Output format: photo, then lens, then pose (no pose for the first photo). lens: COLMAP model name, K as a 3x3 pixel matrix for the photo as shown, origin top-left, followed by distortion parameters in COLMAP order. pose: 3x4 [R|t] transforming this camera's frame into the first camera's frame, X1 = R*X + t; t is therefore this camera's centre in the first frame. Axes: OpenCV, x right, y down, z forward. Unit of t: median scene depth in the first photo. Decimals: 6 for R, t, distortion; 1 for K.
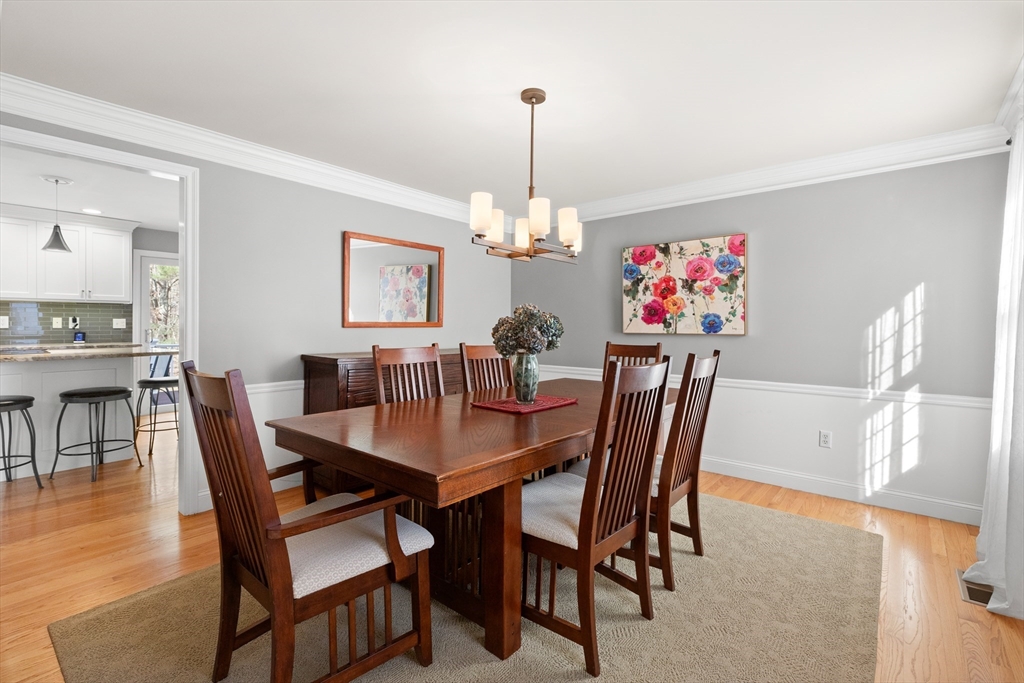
lens RADIAL K [[463.2, 0, 516.7], [0, 463.2, 336.2], [0, 0, 1]] dist [-0.000284, -0.000283]
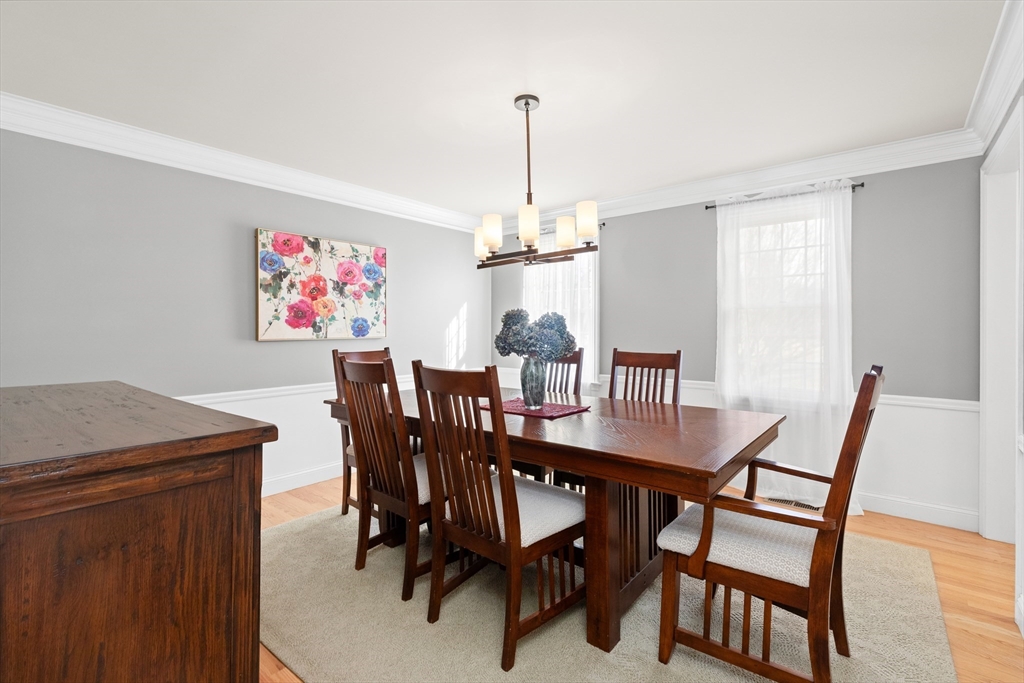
lens RADIAL K [[463.2, 0, 516.7], [0, 463.2, 336.2], [0, 0, 1]] dist [-0.000284, -0.000283]
pose [[-0.021585, -0.024056, 0.999478, -0.591831], [0.024183, 0.999405, 0.024576, -0.023595], [-0.999475, 0.024701, -0.020990, 0.643080]]
